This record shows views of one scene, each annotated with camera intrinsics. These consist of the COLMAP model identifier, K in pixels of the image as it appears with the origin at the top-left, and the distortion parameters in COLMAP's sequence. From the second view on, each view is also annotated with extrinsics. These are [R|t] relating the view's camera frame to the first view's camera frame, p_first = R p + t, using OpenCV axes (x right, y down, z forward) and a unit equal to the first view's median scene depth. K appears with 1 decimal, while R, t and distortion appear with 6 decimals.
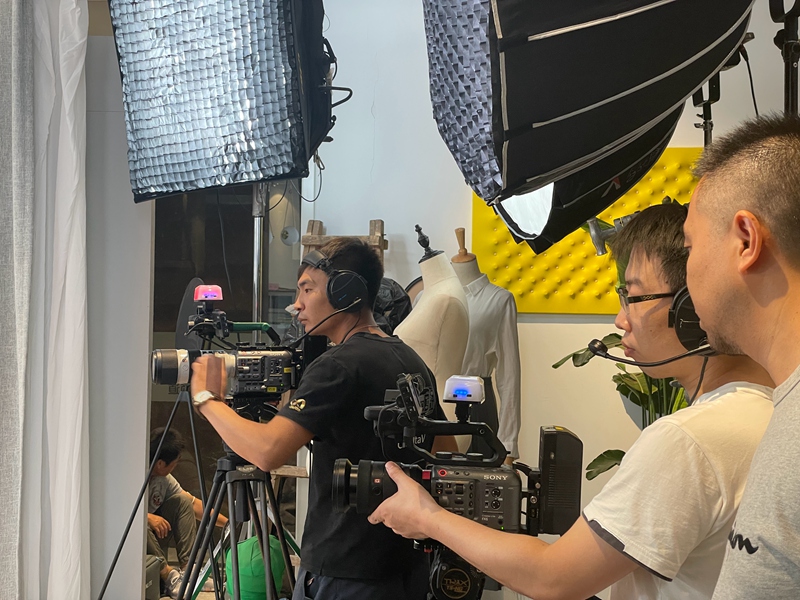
lens RADIAL K [[1189.8, 0, 400.0], [0, 1189.8, 300.0], [0, 0, 1]] dist [0.104807, -0.002703]
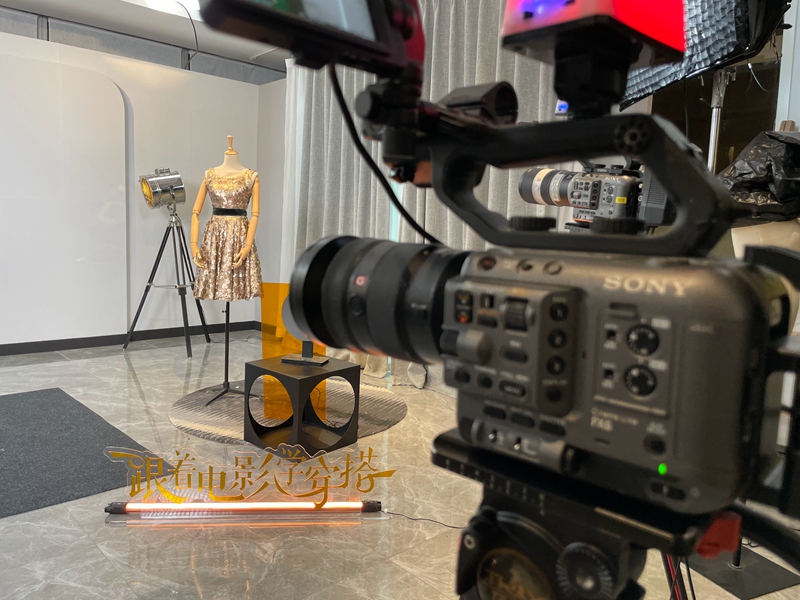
lens RADIAL K [[605.4, 0, 401.6], [0, 605.4, 294.3], [0, 0, 1]] dist [0.071484, -0.099133]
pose [[0.765085, 0.083526, -0.638489, 0.050435], [-0.013388, 0.993401, 0.113913, 0.053093], [0.643790, -0.078605, 0.761154, 0.336747]]
